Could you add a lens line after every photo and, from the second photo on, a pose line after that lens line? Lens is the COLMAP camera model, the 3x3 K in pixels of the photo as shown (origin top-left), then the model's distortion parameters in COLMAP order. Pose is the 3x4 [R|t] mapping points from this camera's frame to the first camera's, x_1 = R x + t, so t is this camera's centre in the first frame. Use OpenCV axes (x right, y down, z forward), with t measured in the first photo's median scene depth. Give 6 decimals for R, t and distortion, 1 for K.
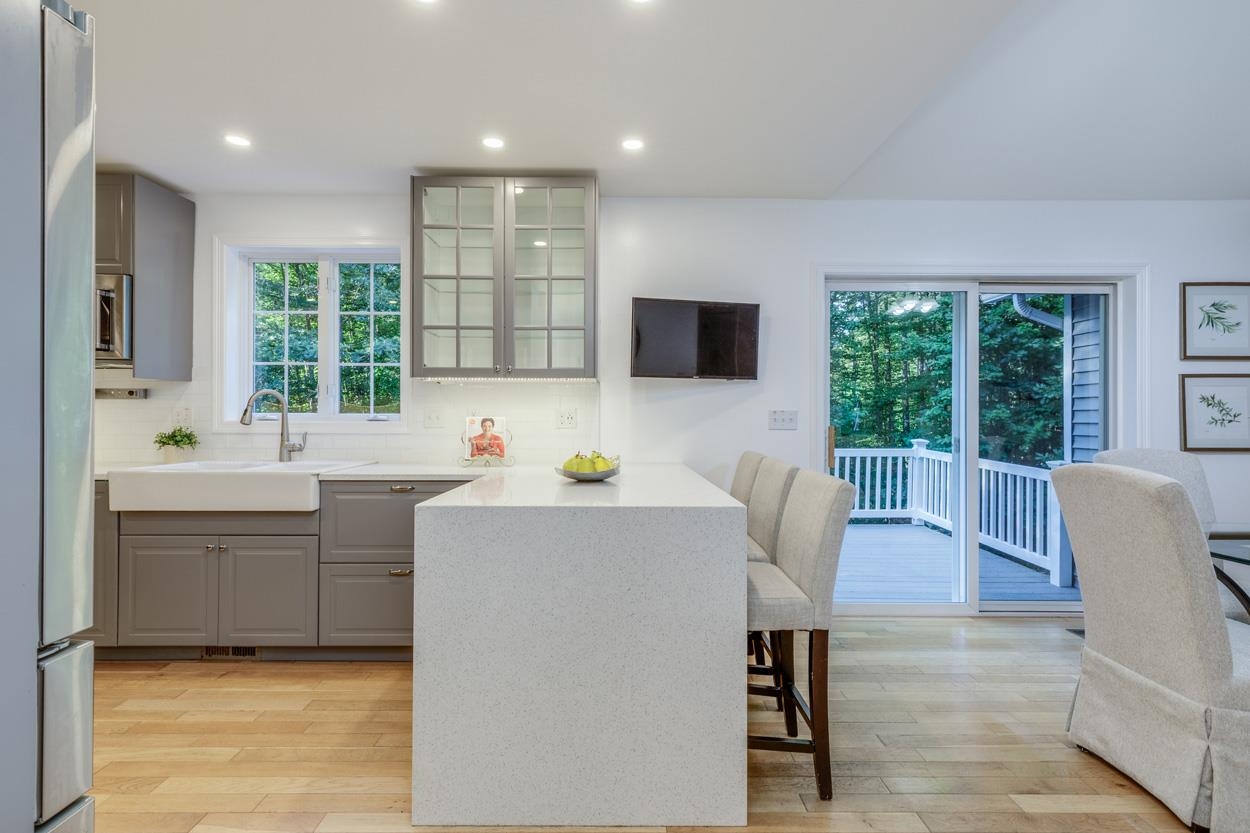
lens RADIAL K [[578.1, 0, 613.3], [0, 578.1, 413.4], [0, 0, 1]] dist [0.004063, 0.000021]
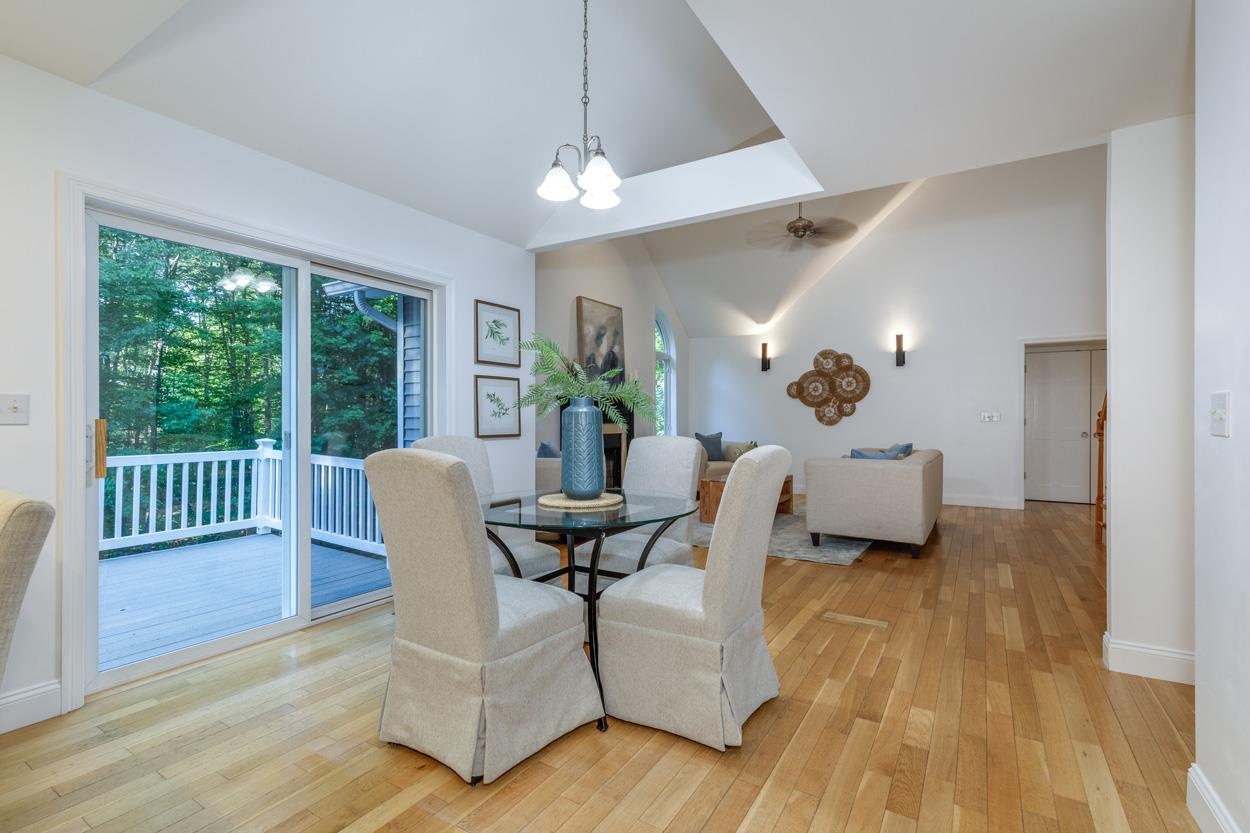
lens RADIAL K [[578.1, 0, 625.8], [0, 578.1, 420.1], [0, 0, 1]] dist [0.004063, 0.000021]
pose [[0.526383, -0.005765, 0.850228, 0.125263], [-0.000665, 0.999974, 0.007192, 0.019403], [-0.850247, -0.004351, 0.526365, 0.103906]]
